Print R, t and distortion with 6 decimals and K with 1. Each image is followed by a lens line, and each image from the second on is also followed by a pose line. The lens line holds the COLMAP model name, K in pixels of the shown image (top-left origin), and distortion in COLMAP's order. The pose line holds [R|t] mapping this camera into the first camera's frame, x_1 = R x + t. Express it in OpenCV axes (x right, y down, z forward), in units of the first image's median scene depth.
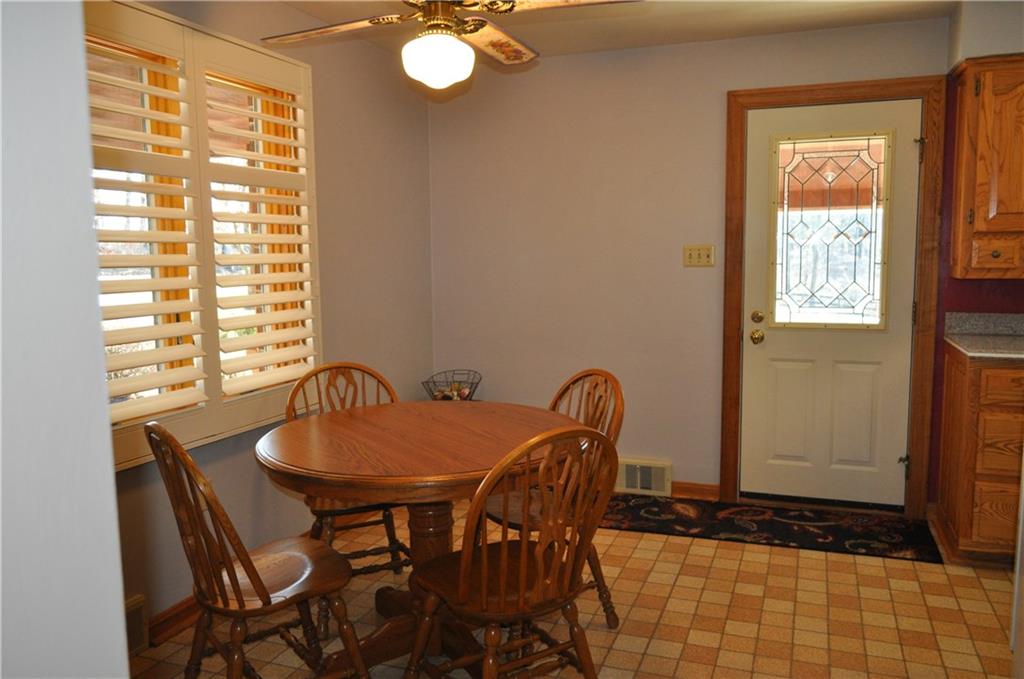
lens RADIAL K [[790.6, 0, 512.8], [0, 790.6, 339.7], [0, 0, 1]] dist [0.004019, 0.001458]
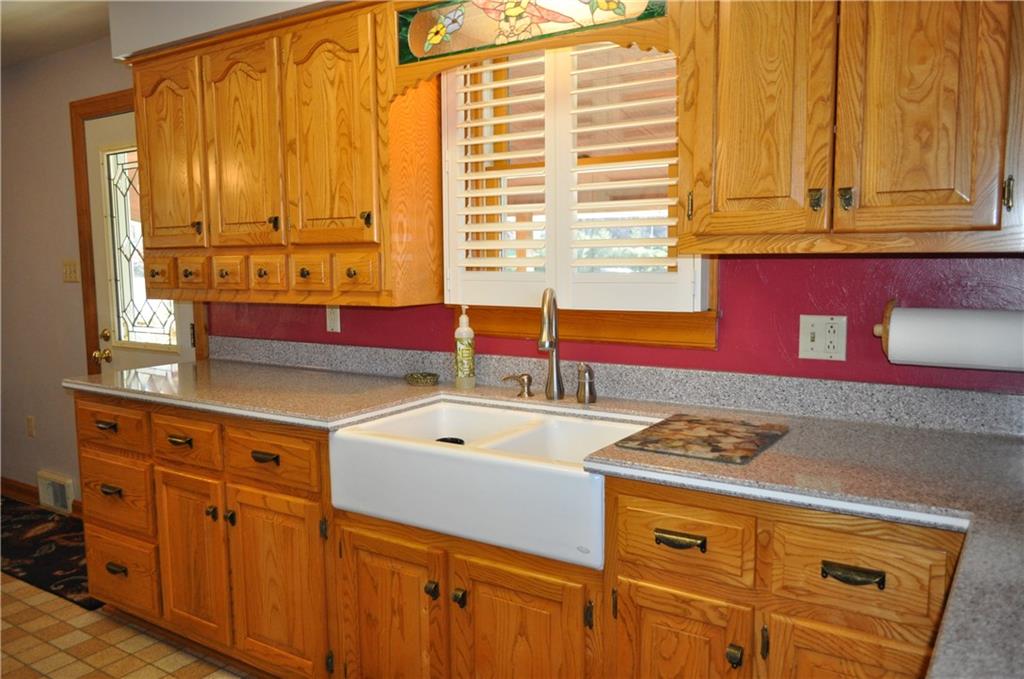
lens RADIAL K [[790.6, 0, 513.5], [0, 790.6, 340.1], [0, 0, 1]] dist [0.004019, 0.001458]
pose [[0.974743, 0.029940, -0.221315, 1.029354], [-0.030796, 0.999526, -0.000421, -0.038236], [0.221197, 0.007226, 0.975202, 0.175545]]
